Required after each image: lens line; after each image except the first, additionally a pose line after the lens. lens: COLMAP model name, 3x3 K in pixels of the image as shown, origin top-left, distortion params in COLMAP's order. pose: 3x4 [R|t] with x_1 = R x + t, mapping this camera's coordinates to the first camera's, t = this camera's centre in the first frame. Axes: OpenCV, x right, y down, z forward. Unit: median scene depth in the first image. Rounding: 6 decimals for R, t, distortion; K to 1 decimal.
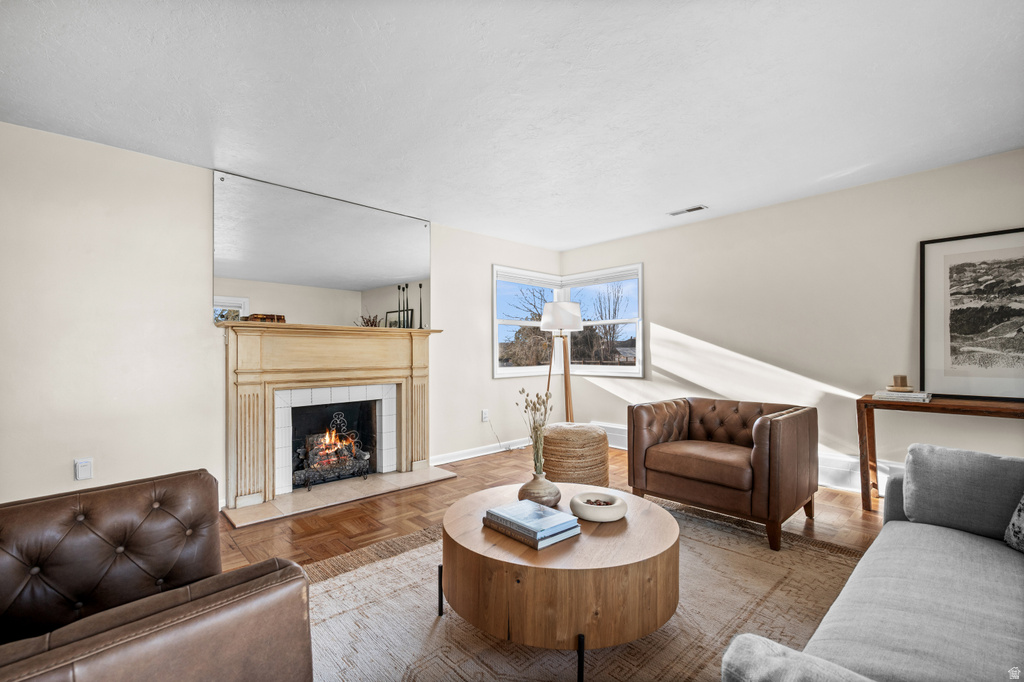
lens RADIAL K [[438.6, 0, 513.7], [0, 438.6, 345.5], [0, 0, 1]] dist [-0.002061, 0.000424]
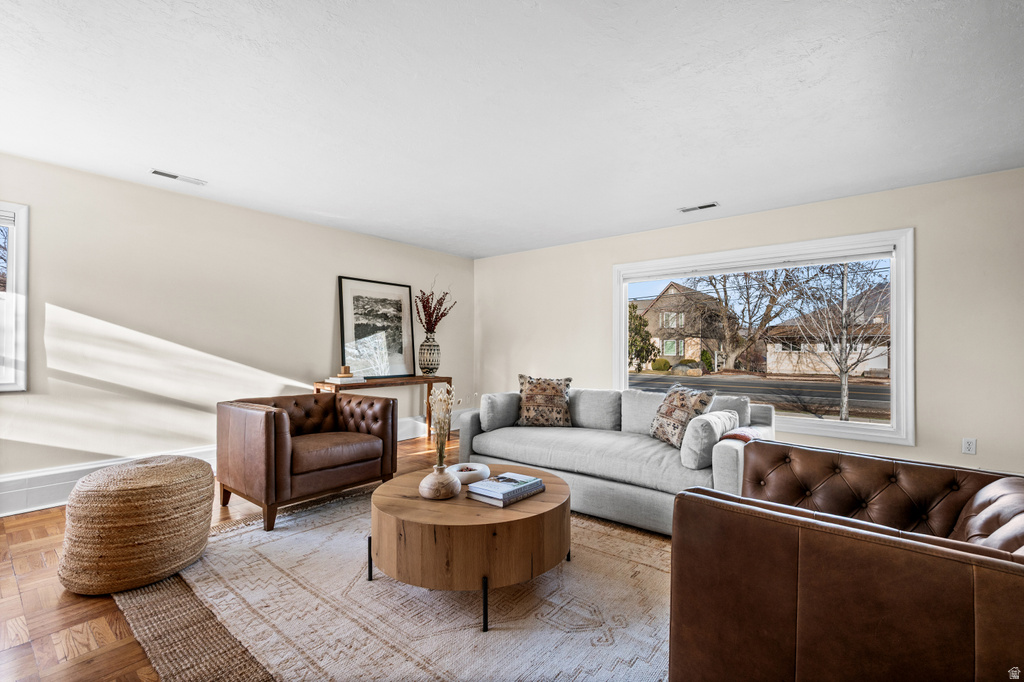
lens RADIAL K [[438.6, 0, 513.1], [0, 438.6, 345.1], [0, 0, 1]] dist [-0.002061, 0.000424]
pose [[-0.106279, 0.016481, 0.994200, -0.520972], [-0.016197, 0.999701, -0.018304, 0.012587], [-0.994204, -0.018049, -0.105980, 0.494005]]
